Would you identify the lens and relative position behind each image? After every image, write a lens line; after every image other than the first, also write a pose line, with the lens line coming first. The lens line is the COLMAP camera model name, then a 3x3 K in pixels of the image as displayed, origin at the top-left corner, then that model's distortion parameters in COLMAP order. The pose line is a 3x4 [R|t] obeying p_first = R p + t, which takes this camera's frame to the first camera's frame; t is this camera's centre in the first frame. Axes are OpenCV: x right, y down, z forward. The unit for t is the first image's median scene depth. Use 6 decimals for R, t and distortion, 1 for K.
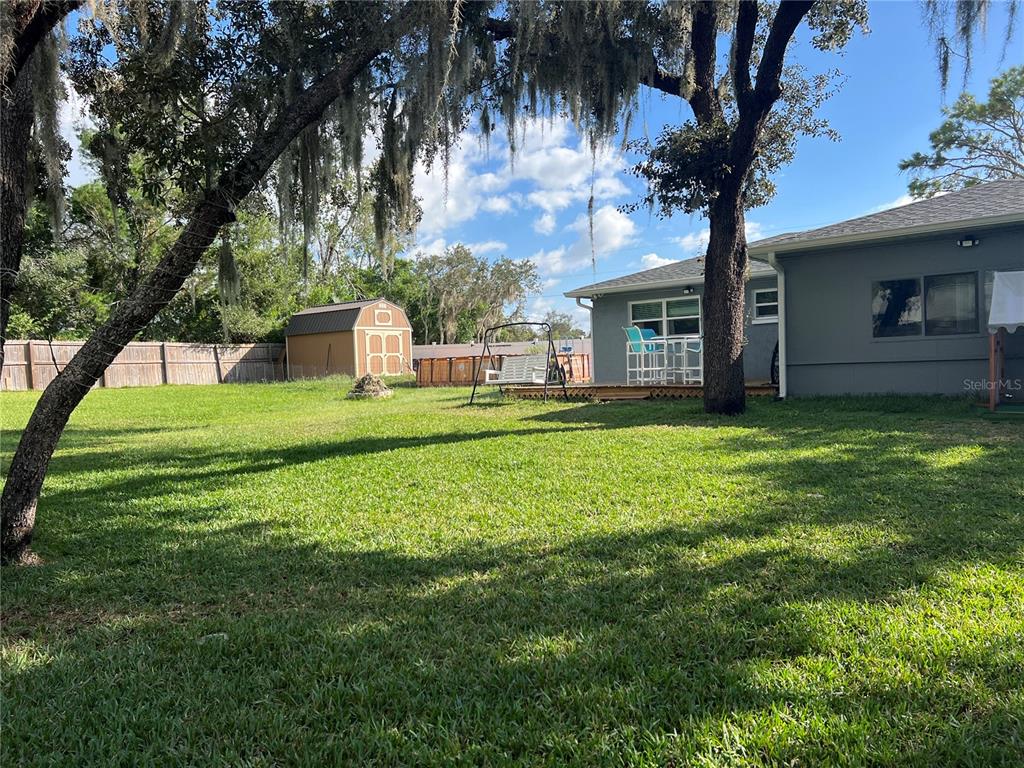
lens RADIAL K [[766.2, 0, 507.2], [0, 766.2, 383.8], [0, 0, 1]] dist [0.073211, -0.079238]
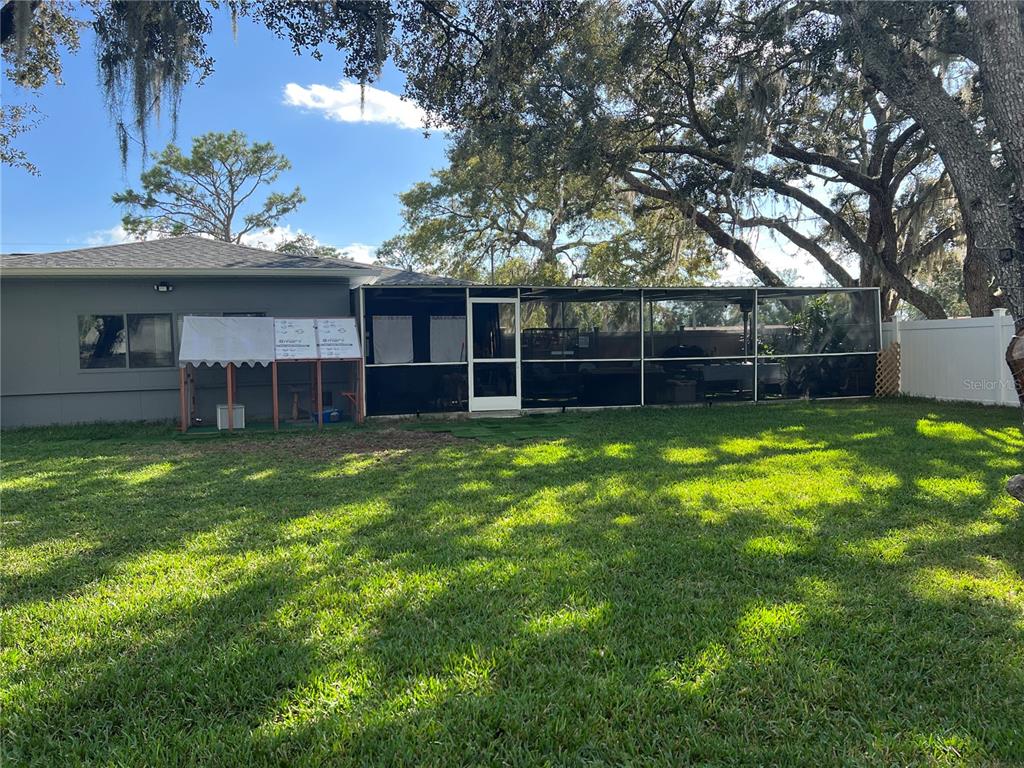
lens RADIAL K [[766.2, 0, 507.2], [0, 766.2, 383.8], [0, 0, 1]] dist [0.073211, -0.079238]
pose [[0.598006, 0.000302, 0.801492, -0.026845], [0.029127, 0.999331, -0.022108, 0.000421], [-0.800962, 0.036566, 0.597597, -0.100501]]
